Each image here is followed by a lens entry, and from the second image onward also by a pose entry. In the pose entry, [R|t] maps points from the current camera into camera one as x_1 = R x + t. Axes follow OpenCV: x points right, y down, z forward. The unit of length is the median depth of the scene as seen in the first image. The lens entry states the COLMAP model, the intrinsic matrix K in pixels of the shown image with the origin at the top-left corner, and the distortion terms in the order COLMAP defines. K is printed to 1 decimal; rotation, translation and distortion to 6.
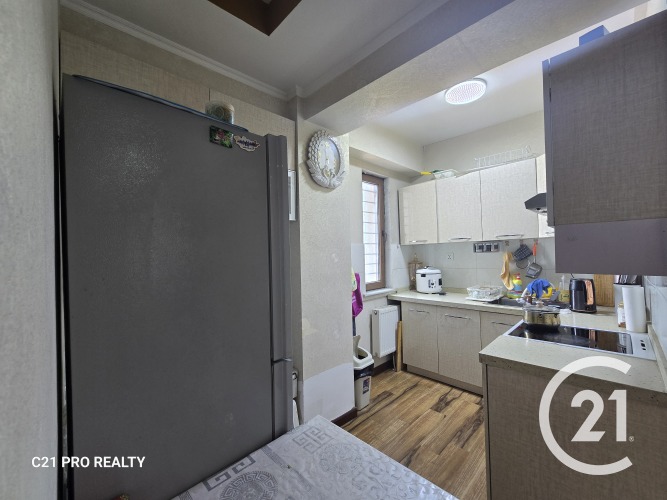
lens RADIAL K [[271.3, 0, 333.1], [0, 271.3, 251.4], [0, 0, 1]] dist [0.003066, -0.000278]
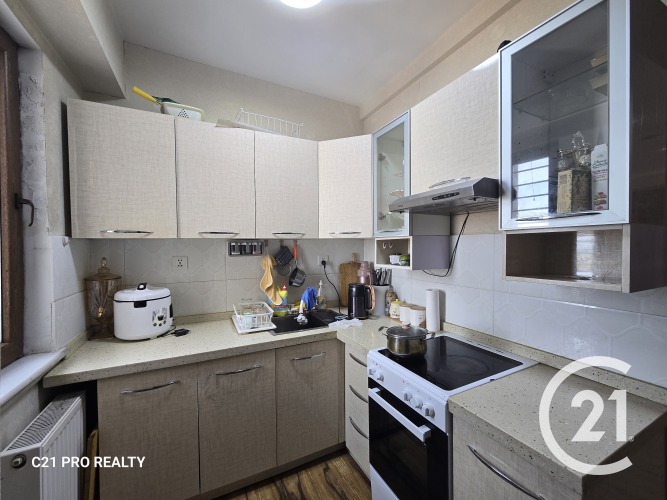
lens RADIAL K [[271.3, 0, 331.4], [0, 271.3, 253.5], [0, 0, 1]] dist [0.003066, -0.000278]
pose [[0.318427, -0.000879, 0.947947, -0.014576], [-0.009981, 0.999941, 0.004280, -0.006178], [-0.947895, -0.010824, 0.318399, 0.532942]]
